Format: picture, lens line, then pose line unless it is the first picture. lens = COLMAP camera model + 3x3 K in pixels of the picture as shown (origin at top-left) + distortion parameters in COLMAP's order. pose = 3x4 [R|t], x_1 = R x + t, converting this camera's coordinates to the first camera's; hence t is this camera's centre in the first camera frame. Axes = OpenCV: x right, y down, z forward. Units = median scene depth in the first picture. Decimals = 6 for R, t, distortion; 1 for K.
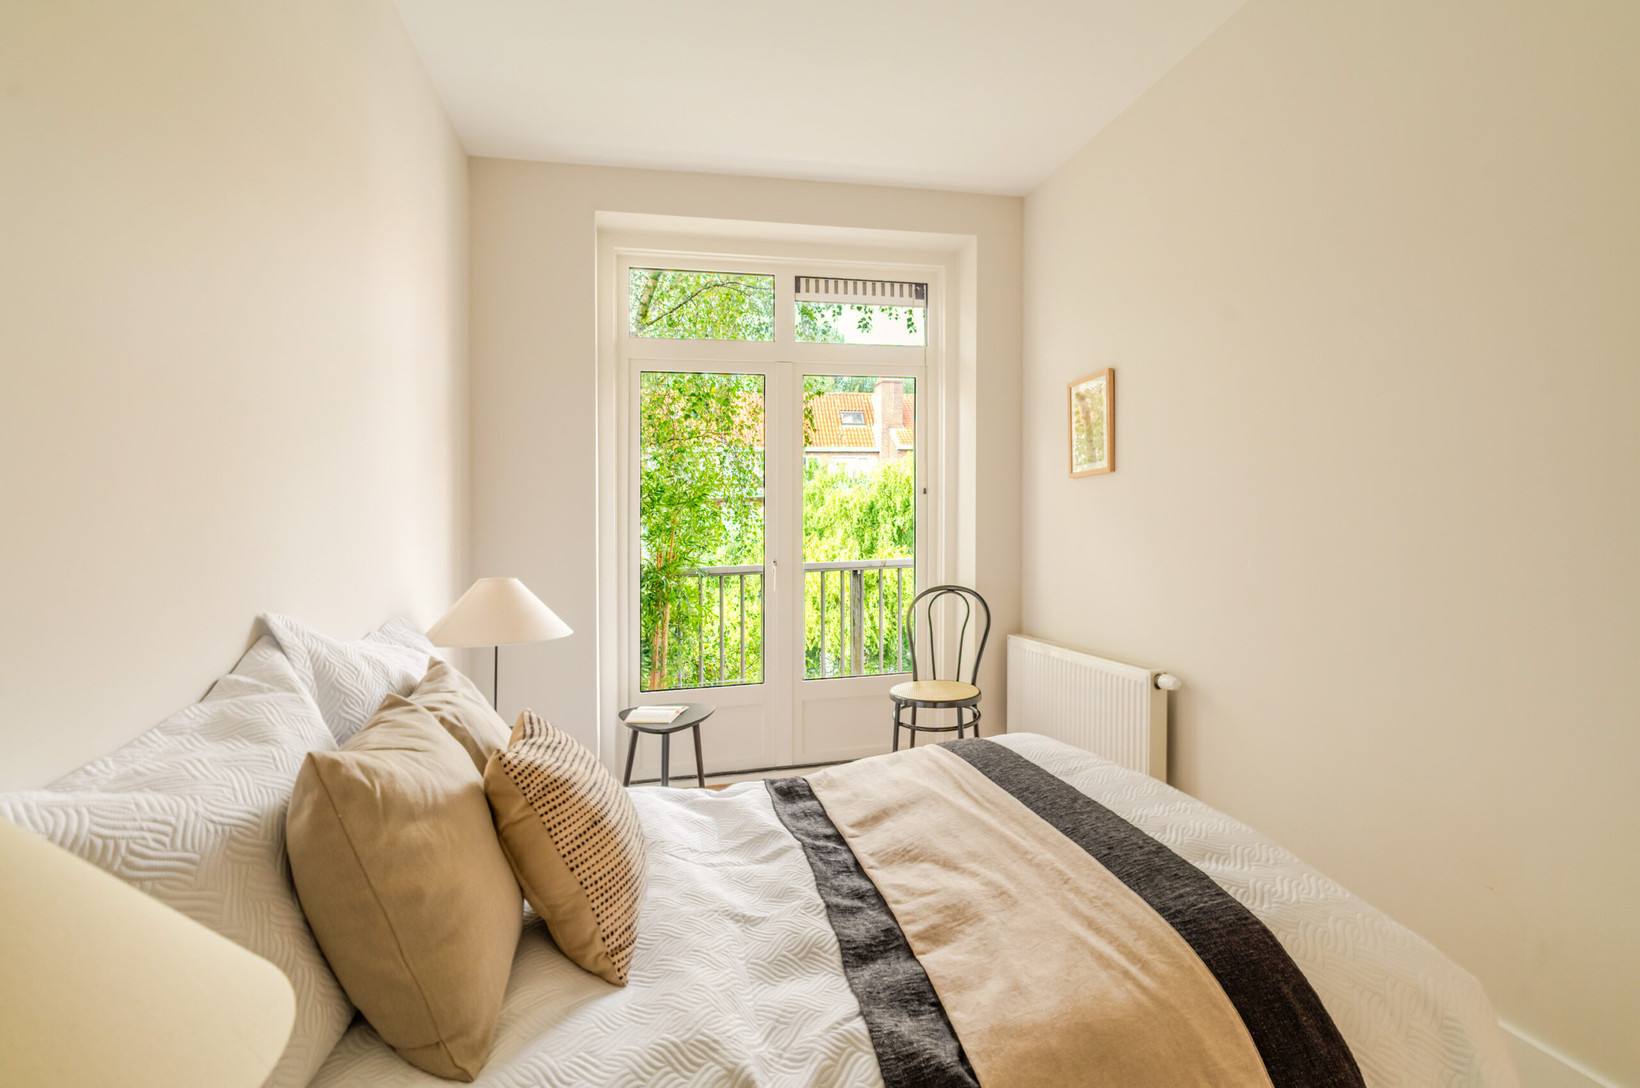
lens RADIAL K [[755.6, 0, 845.6], [0, 755.6, 540.4], [0, 0, 1]] dist [-0.001132, -0.000085]
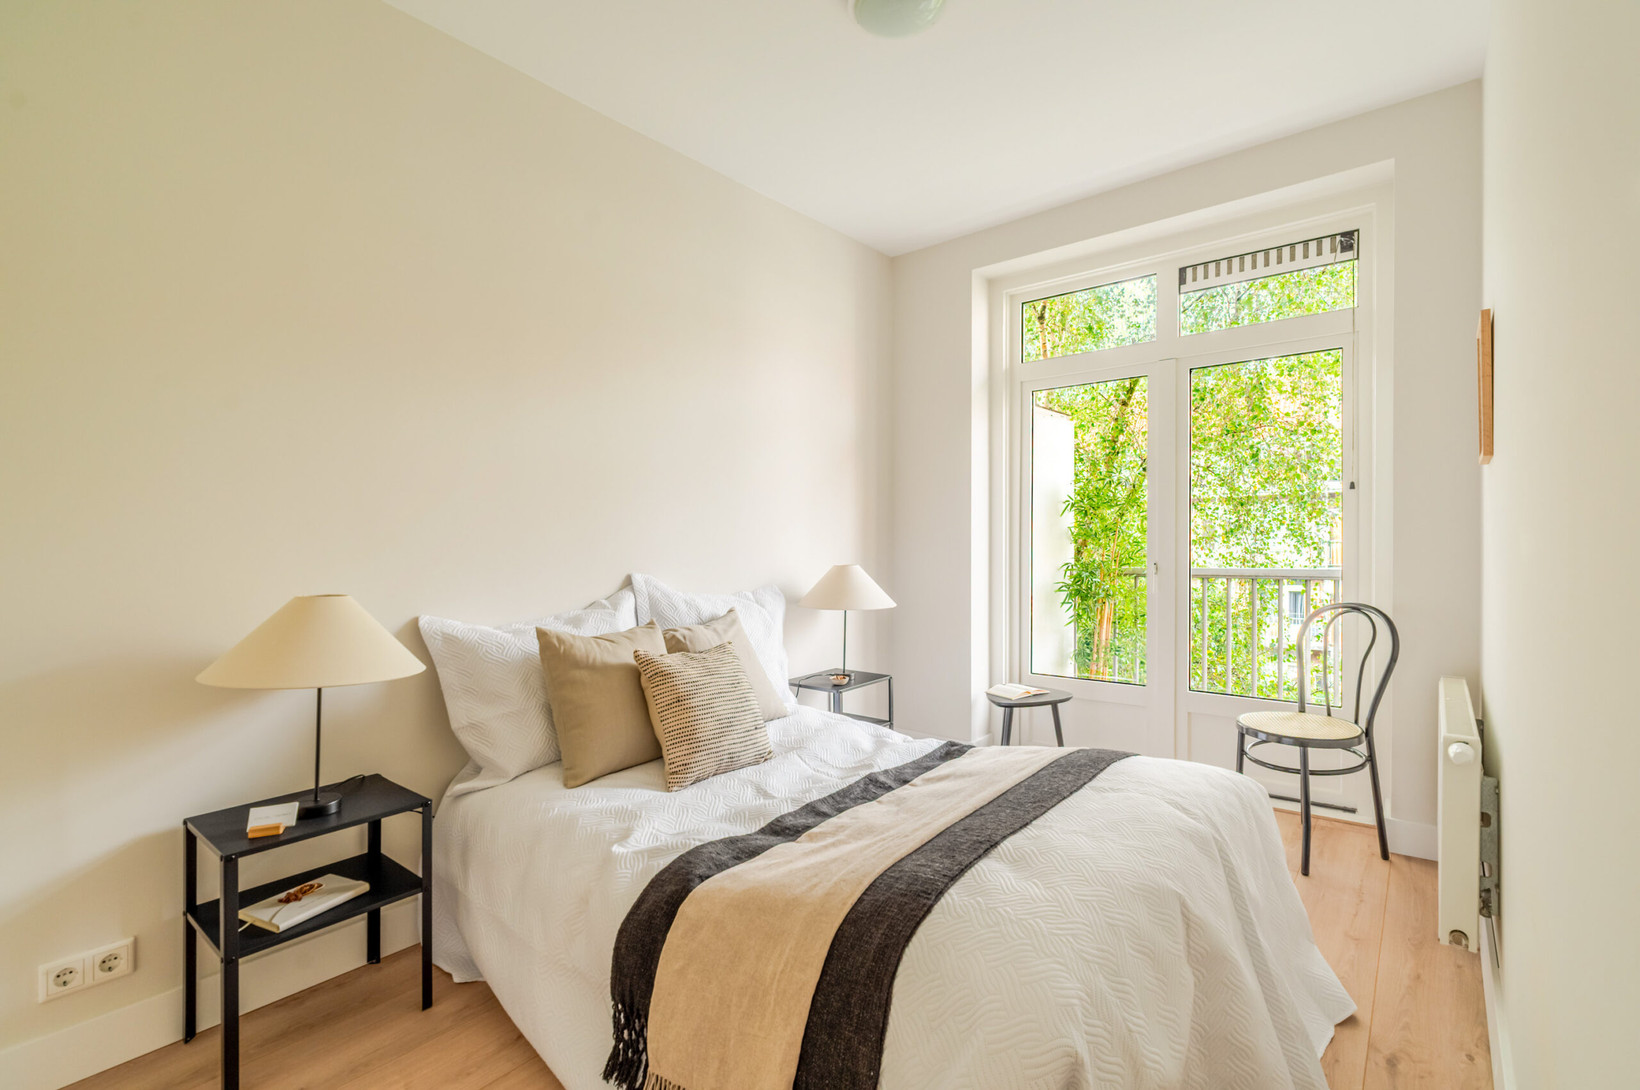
lens RADIAL K [[755.6, 0, 845.6], [0, 755.6, 541.4], [0, 0, 1]] dist [-0.001132, -0.000085]
pose [[0.617592, 0.021058, -0.786217, 0.491861], [-0.015666, 0.999773, 0.014472, -0.010936], [0.786343, 0.003379, 0.617781, 0.083165]]
